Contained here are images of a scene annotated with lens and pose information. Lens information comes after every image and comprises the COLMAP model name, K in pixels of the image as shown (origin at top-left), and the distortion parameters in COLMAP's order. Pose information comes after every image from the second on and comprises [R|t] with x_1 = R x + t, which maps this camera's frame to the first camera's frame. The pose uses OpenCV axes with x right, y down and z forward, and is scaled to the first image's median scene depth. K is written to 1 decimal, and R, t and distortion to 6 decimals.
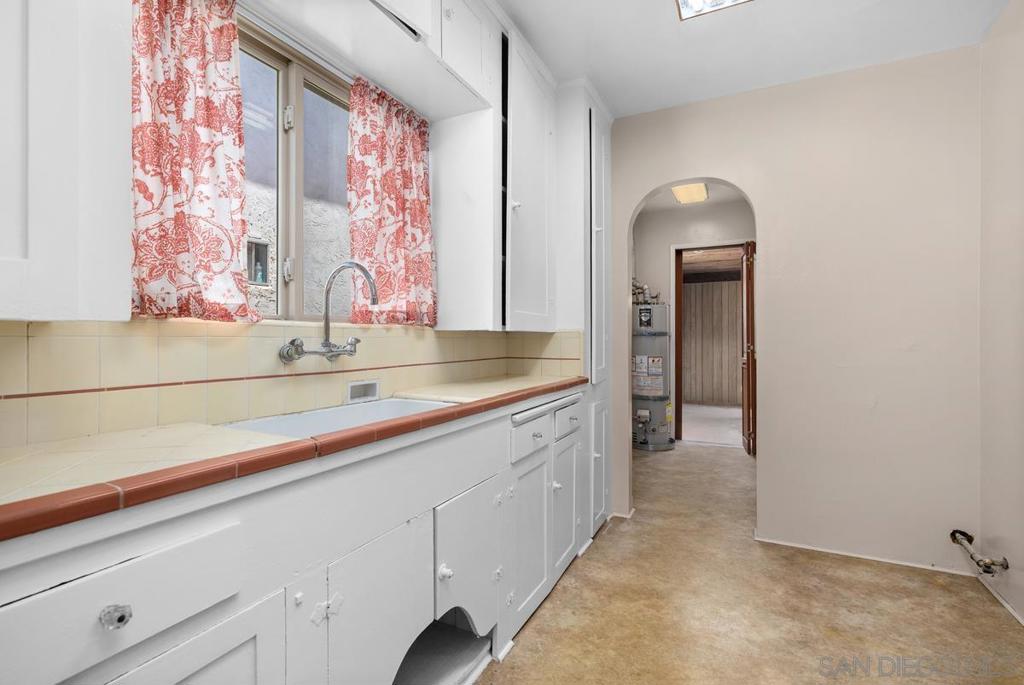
lens RADIAL K [[475.4, 0, 512.0], [0, 475.4, 336.9], [0, 0, 1]] dist [0.003051, -0.000026]
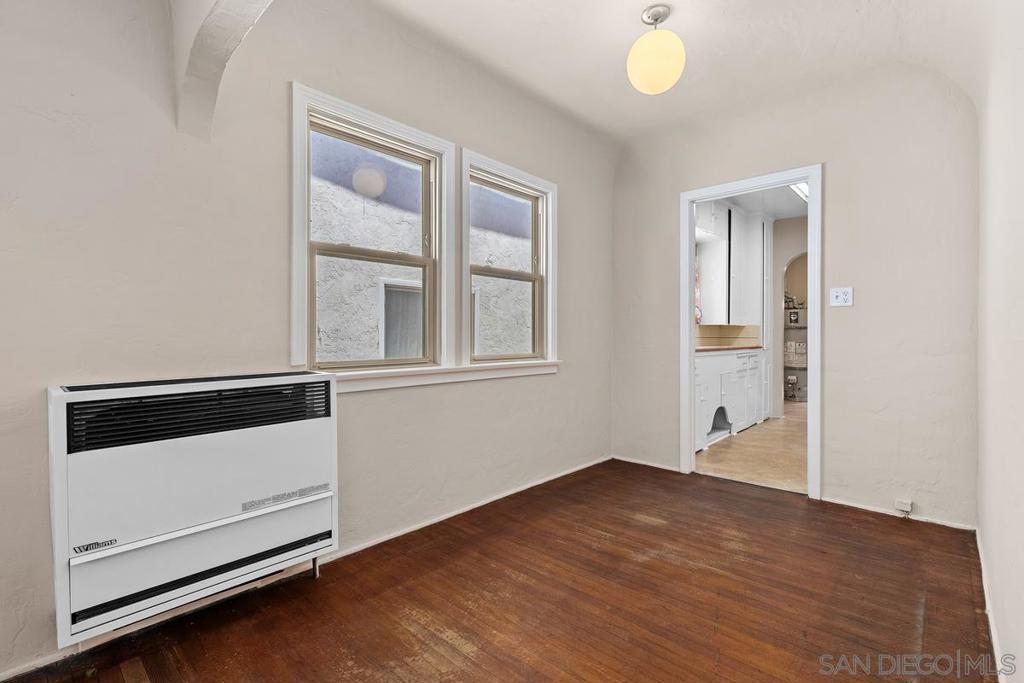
lens RADIAL K [[475.4, 0, 512.0], [0, 475.4, 335.9], [0, 0, 1]] dist [0.003051, -0.000026]
pose [[0.962726, 0.006259, -0.270406, -0.379836], [-0.004918, 0.999972, 0.005635, 0.031908], [0.270434, -0.004095, 0.962730, -1.527444]]
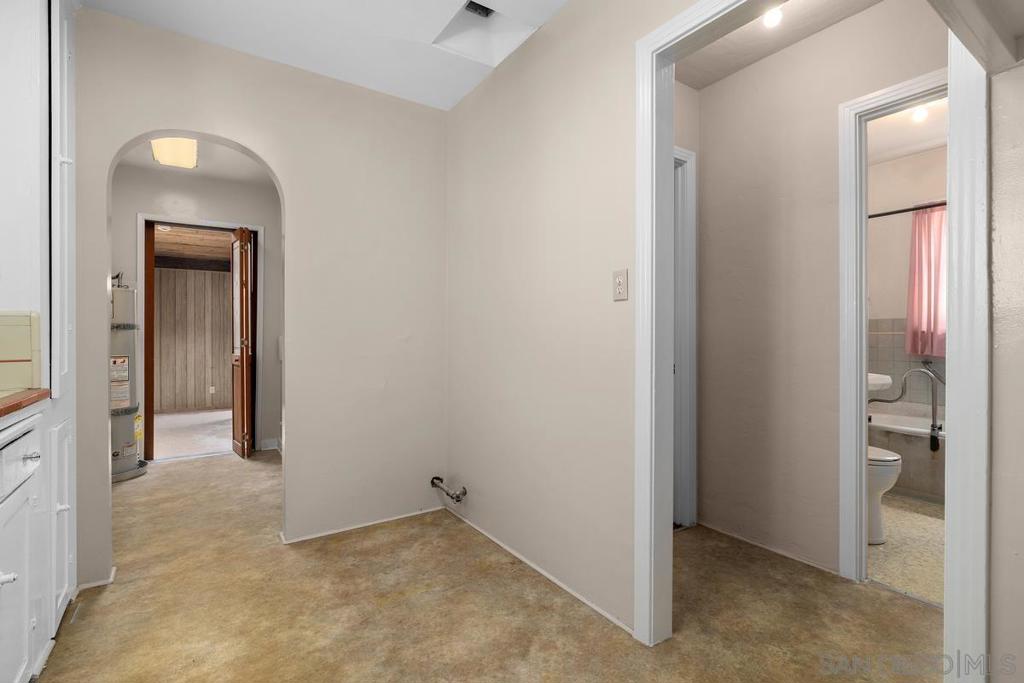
lens RADIAL K [[479.3, 0, 514.6], [0, 479.3, 336.5], [0, 0, 1]] dist [0.000641, -0.000228]
pose [[0.489361, -0.001291, 0.872081, -0.082991], [-0.000286, 0.999999, 0.001641, 0.013449], [-0.872082, -0.001052, 0.489359, 0.129088]]
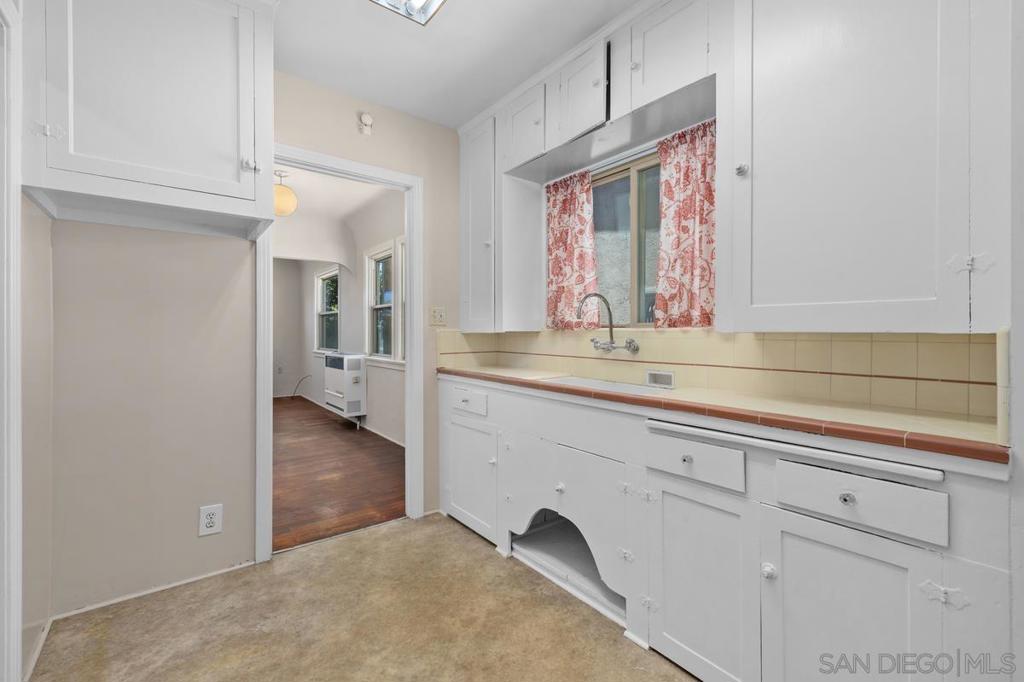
lens RADIAL K [[433.2, 0, 512.0], [0, 433.2, 341.0], [0, 0, 1]] dist [-0.001612, -0.000191]
pose [[-0.427916, 0.018349, -0.903632, 0.871255], [0.002200, 0.999812, 0.019260, -0.005580], [0.903816, 0.006253, -0.427876, 1.318400]]
